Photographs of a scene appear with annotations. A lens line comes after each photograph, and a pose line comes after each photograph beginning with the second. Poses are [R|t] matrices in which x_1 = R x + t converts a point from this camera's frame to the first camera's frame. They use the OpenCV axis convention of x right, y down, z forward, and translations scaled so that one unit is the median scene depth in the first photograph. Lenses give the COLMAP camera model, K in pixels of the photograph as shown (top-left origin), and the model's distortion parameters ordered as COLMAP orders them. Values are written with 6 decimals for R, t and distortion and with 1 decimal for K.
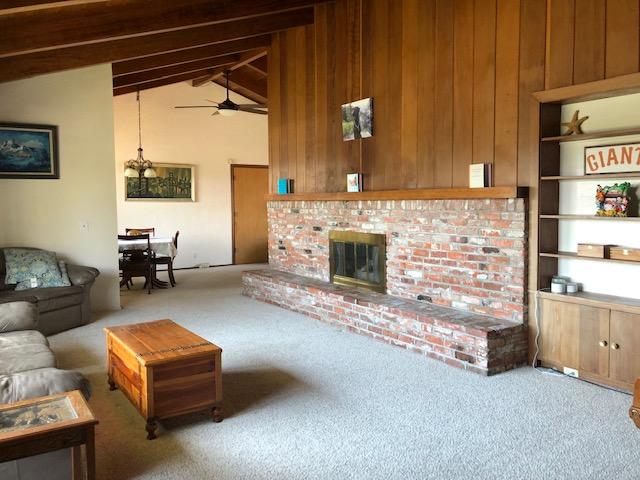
lens RADIAL K [[510.4, 0, 320.0], [0, 510.4, 240.0], [0, 0, 1]] dist [0.027224, 0.001710]
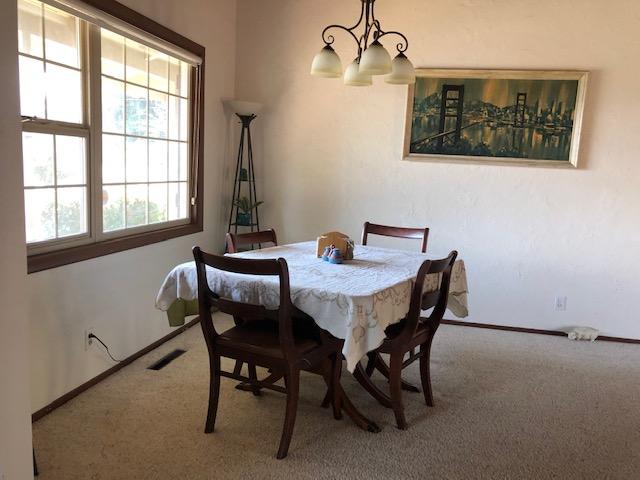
lens RADIAL K [[511.7, 0, 321.5], [0, 511.7, 230.2], [0, 0, 1]] dist [0.004568, 0.003758]
pose [[0.660006, 0.127150, -0.740422, -0.079806], [-0.106334, 0.991462, 0.075475, -0.037263], [0.743697, 0.028918, 0.667891, 0.601799]]
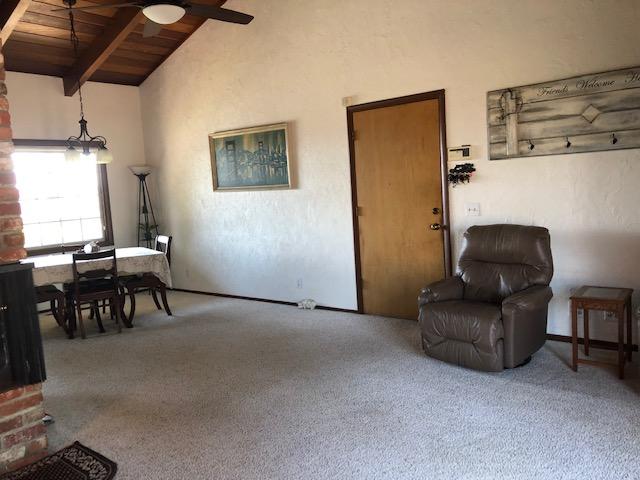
lens RADIAL K [[510.4, 0, 320.0], [0, 510.4, 240.0], [0, 0, 1]] dist [0.027224, 0.001710]
pose [[0.289248, 0.084559, -0.953512, 0.305273], [-0.016883, 0.996386, 0.083240, -0.066607], [0.957105, -0.007978, 0.289631, 0.873886]]
